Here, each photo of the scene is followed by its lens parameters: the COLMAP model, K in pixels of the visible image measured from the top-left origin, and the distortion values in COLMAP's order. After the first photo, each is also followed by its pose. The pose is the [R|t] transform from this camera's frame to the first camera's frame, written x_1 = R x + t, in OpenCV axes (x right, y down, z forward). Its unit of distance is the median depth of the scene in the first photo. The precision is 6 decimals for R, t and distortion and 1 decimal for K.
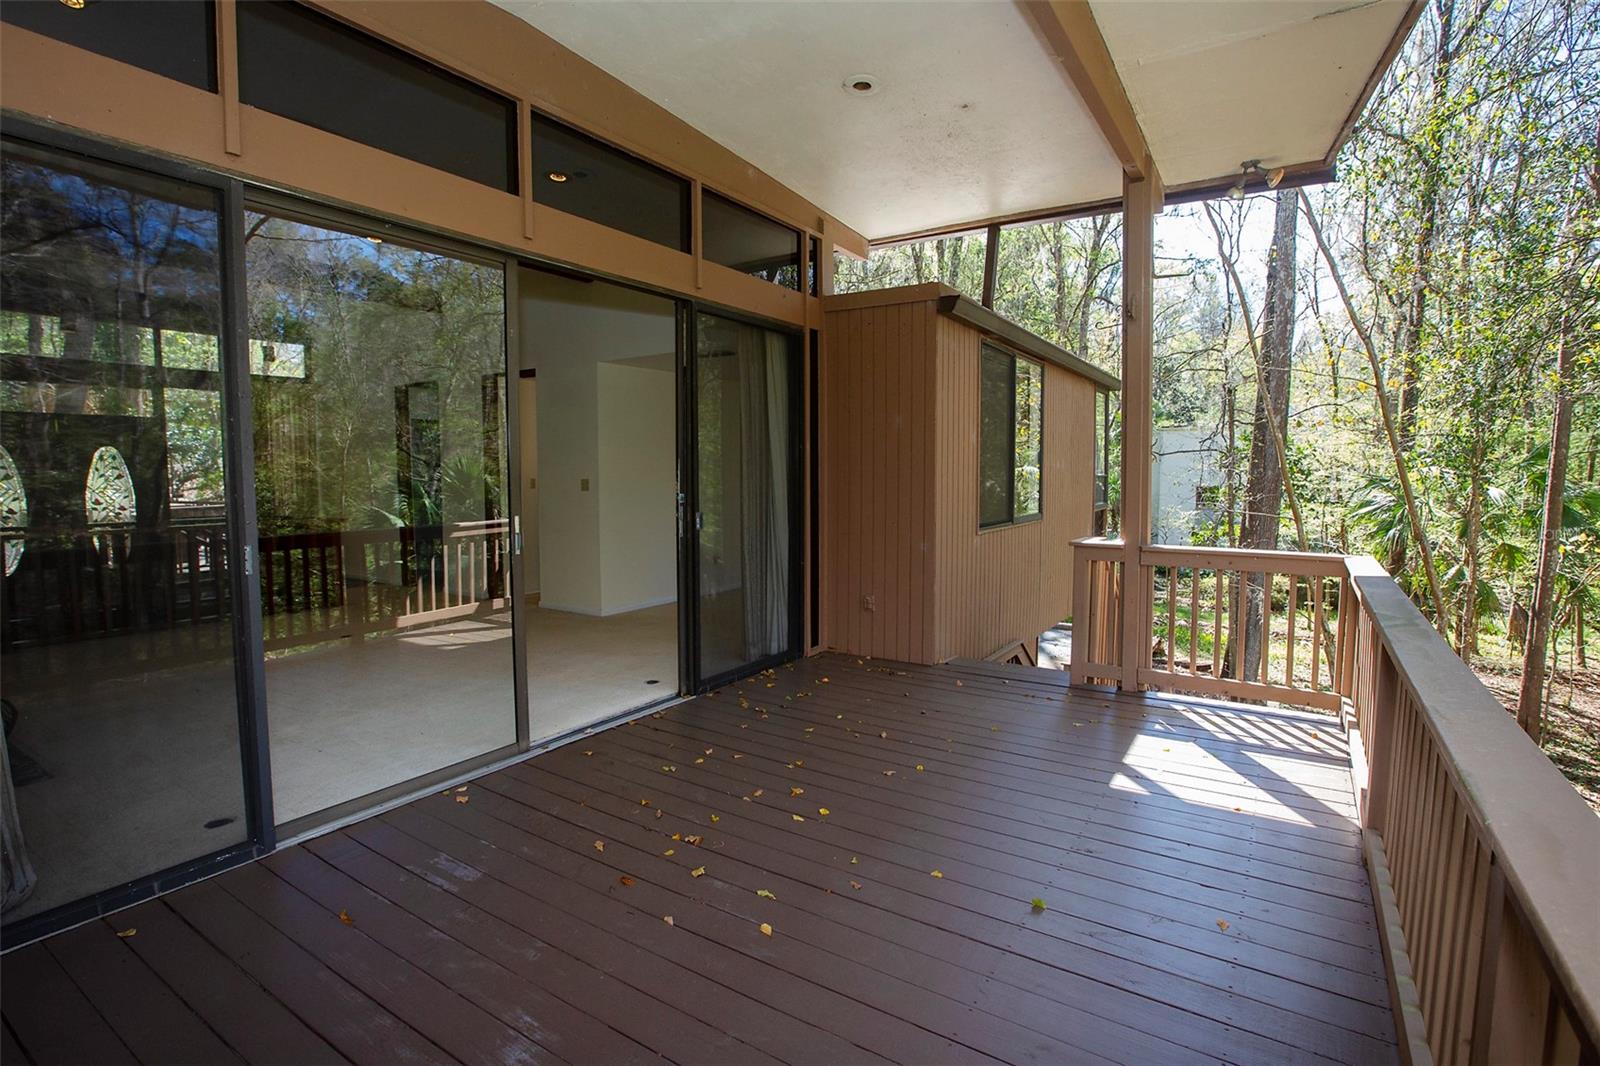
lens RADIAL K [[725.6, 0, 788.1], [0, 725.6, 534.2], [0, 0, 1]] dist [0.004903, 0.000284]
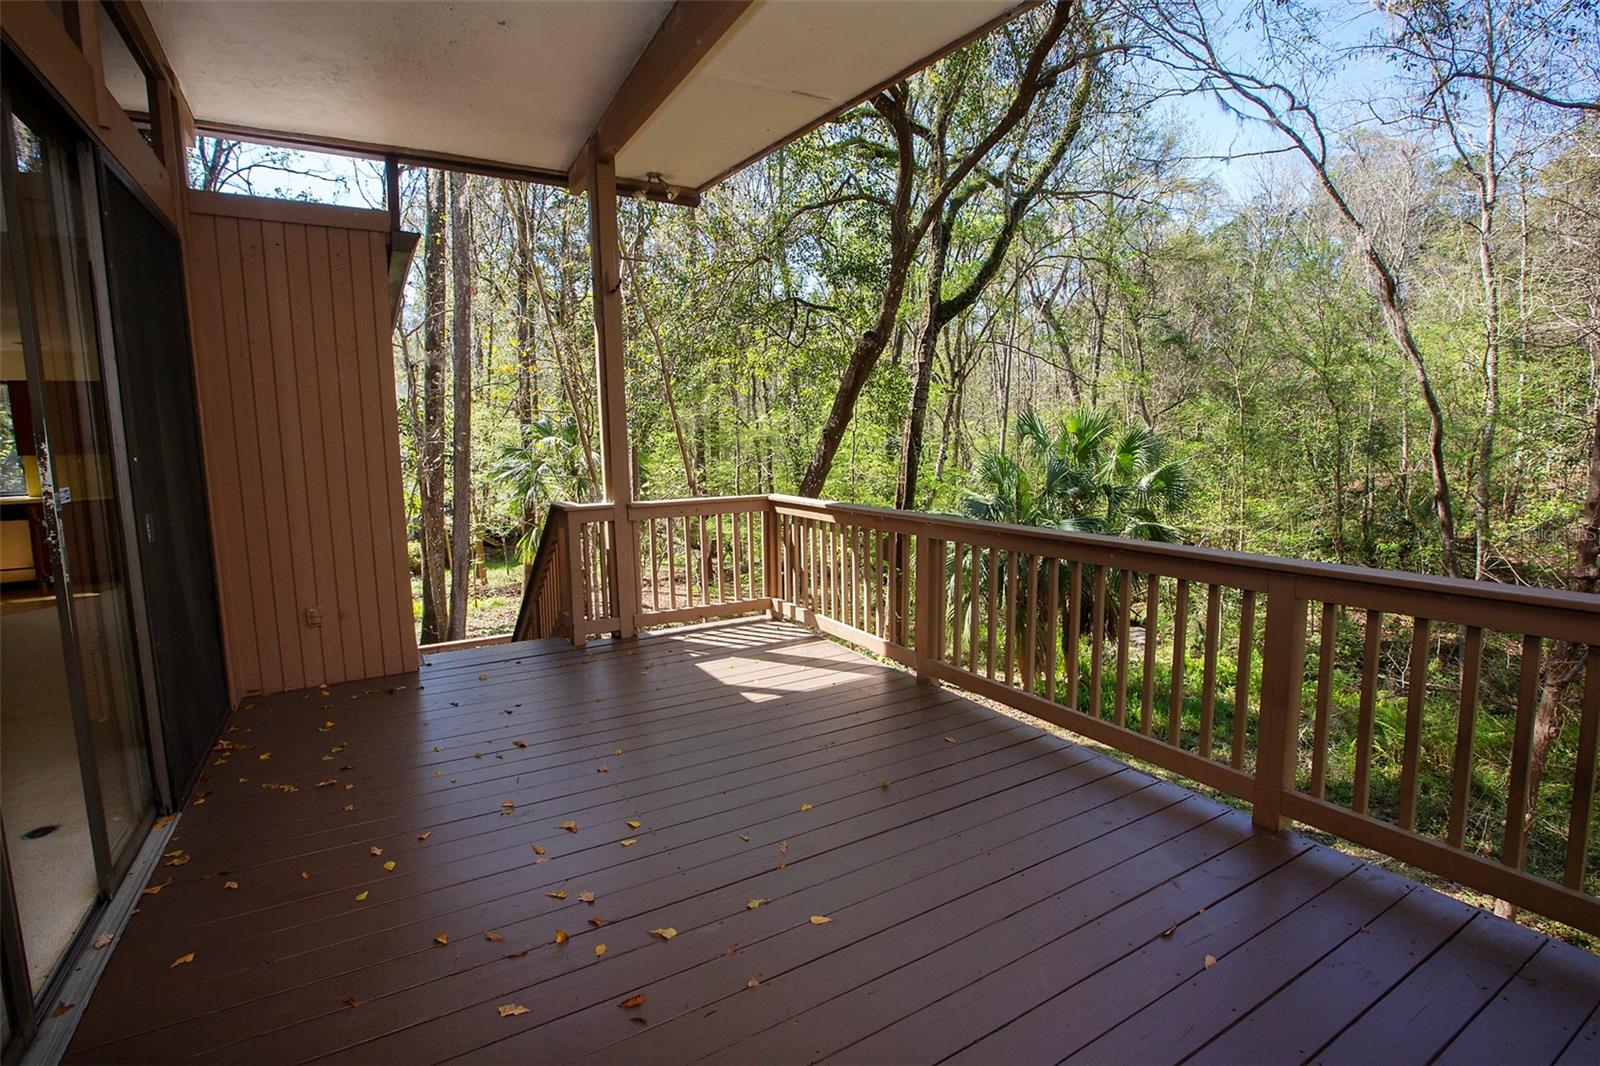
lens RADIAL K [[725.6, 0, 790.7], [0, 725.6, 530.0], [0, 0, 1]] dist [0.004903, 0.000284]
pose [[0.507220, -0.115459, 0.854047, -0.400719], [0.088895, 0.992709, 0.081409, -0.015393], [-0.857219, 0.034628, 0.513786, 0.274120]]
